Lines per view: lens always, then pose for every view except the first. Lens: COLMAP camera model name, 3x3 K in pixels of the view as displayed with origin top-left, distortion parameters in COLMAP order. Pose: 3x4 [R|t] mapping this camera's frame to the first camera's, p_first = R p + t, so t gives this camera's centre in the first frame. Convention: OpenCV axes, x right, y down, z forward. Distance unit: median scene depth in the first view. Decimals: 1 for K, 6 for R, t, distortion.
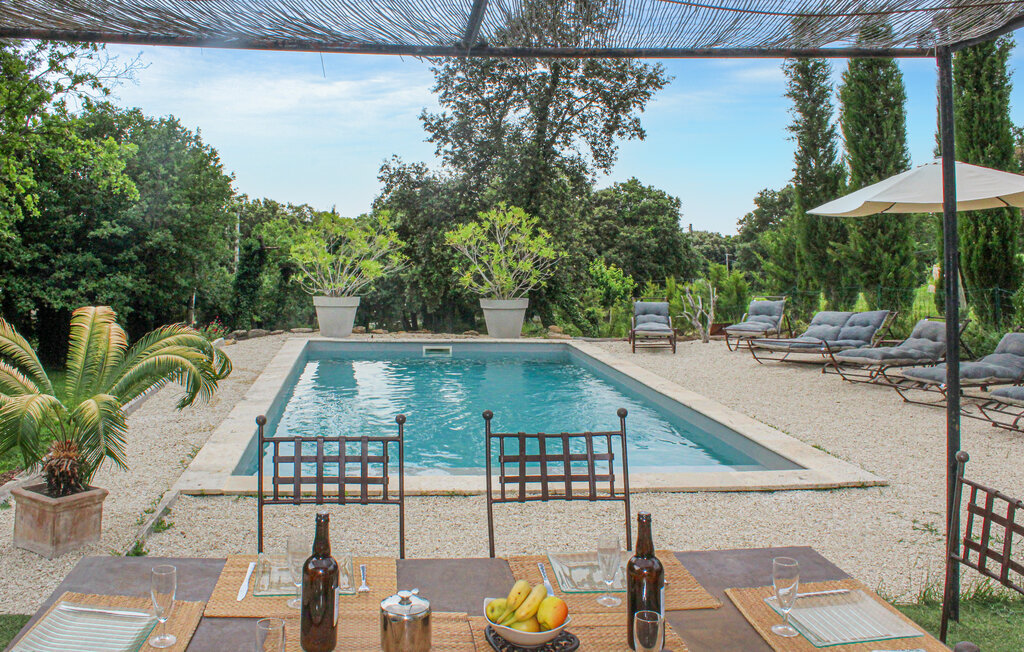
lens RADIAL K [[937.2, 0, 511.9], [0, 937.2, 241.6], [0, 0, 1]] dist [-0.077265, 0.014749]
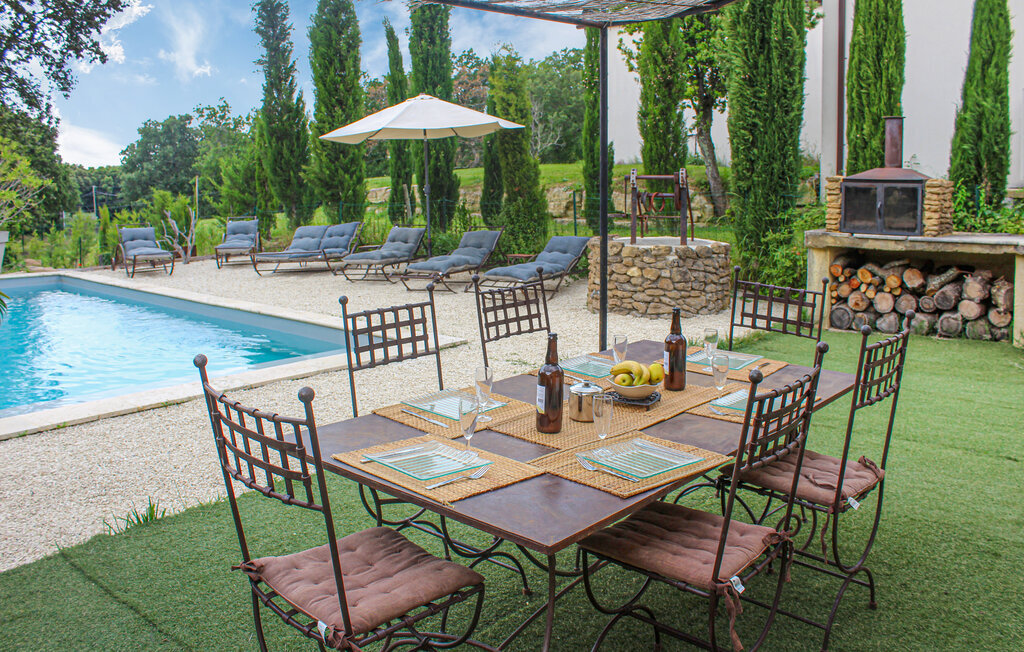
lens RADIAL K [[931.2, 0, 512.0], [0, 931.2, 326.0], [0, 0, 1]] dist [-0.142026, 0.132335]
pose [[0.692386, -0.124067, 0.710781, -0.314277], [0.008914, 0.986501, 0.163510, 0.012569], [-0.721473, -0.106876, 0.684145, 0.018969]]
